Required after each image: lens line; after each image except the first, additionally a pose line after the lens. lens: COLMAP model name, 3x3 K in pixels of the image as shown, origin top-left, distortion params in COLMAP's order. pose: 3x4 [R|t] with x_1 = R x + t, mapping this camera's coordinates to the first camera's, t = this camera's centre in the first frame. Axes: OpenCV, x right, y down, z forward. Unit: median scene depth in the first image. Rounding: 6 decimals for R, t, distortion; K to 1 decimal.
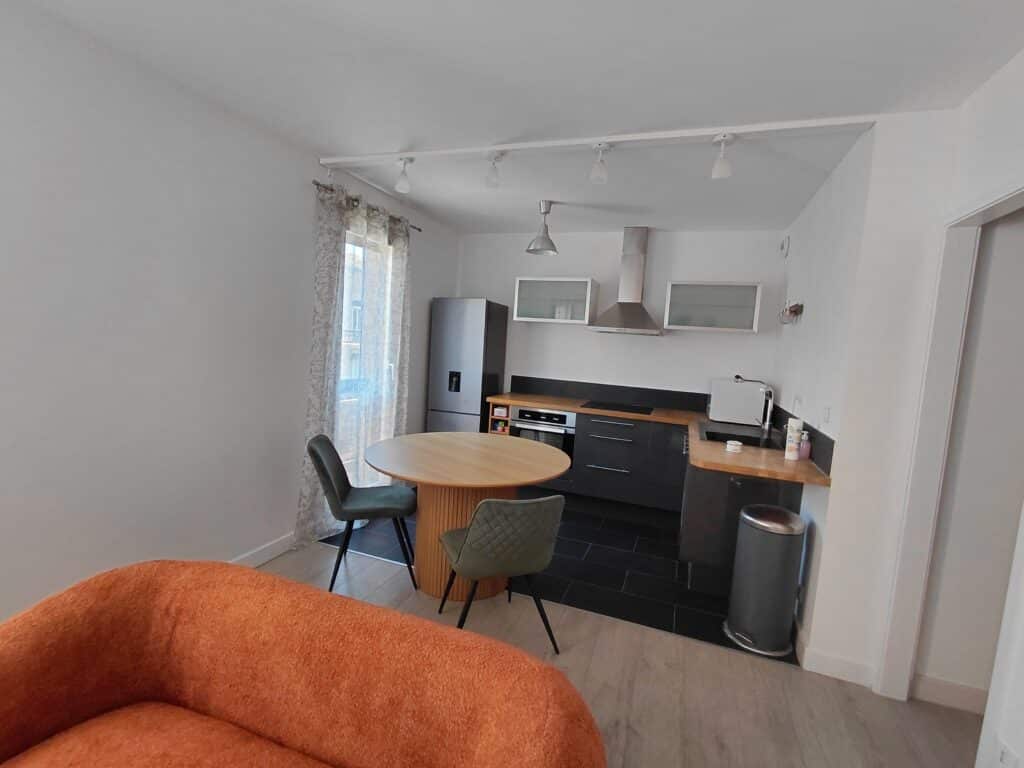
lens RADIAL K [[477.7, 0, 512.0], [0, 477.7, 384.0], [0, 0, 1]] dist [-0.003560, -0.001218]
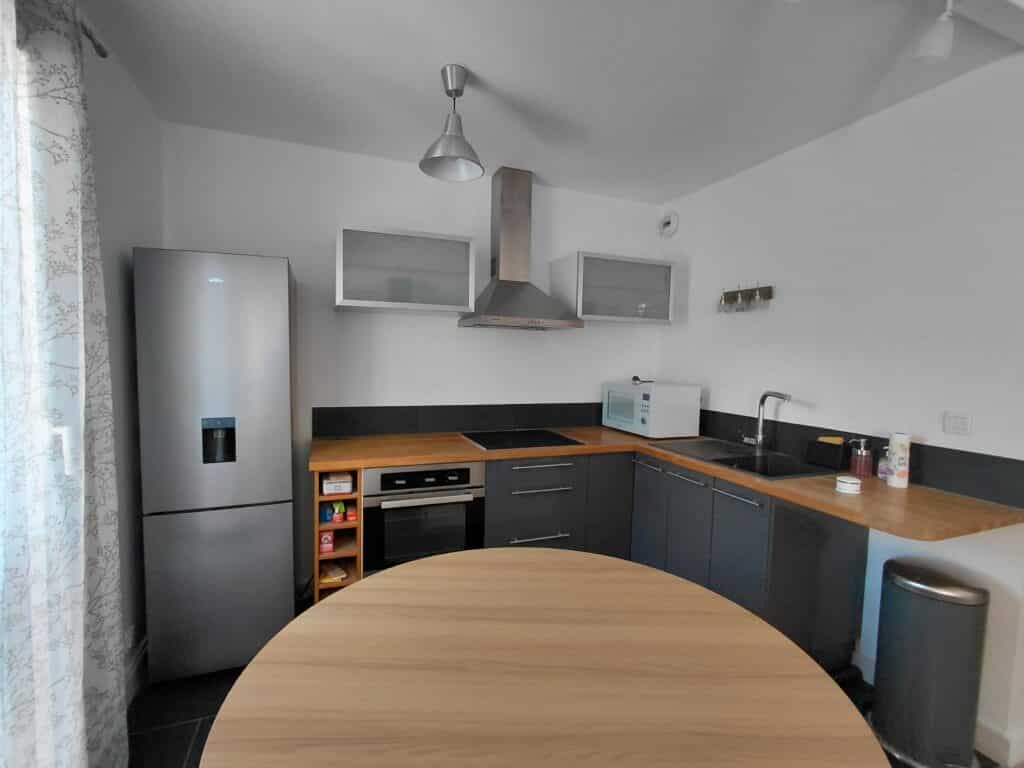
lens RADIAL K [[477.7, 0, 512.0], [0, 477.7, 384.0], [0, 0, 1]] dist [-0.003560, -0.001218]
pose [[0.738483, -0.091698, 0.668008, -0.230003], [0.086734, 0.995398, 0.040755, -0.056436], [-0.668671, 0.027842, 0.743037, 0.528800]]
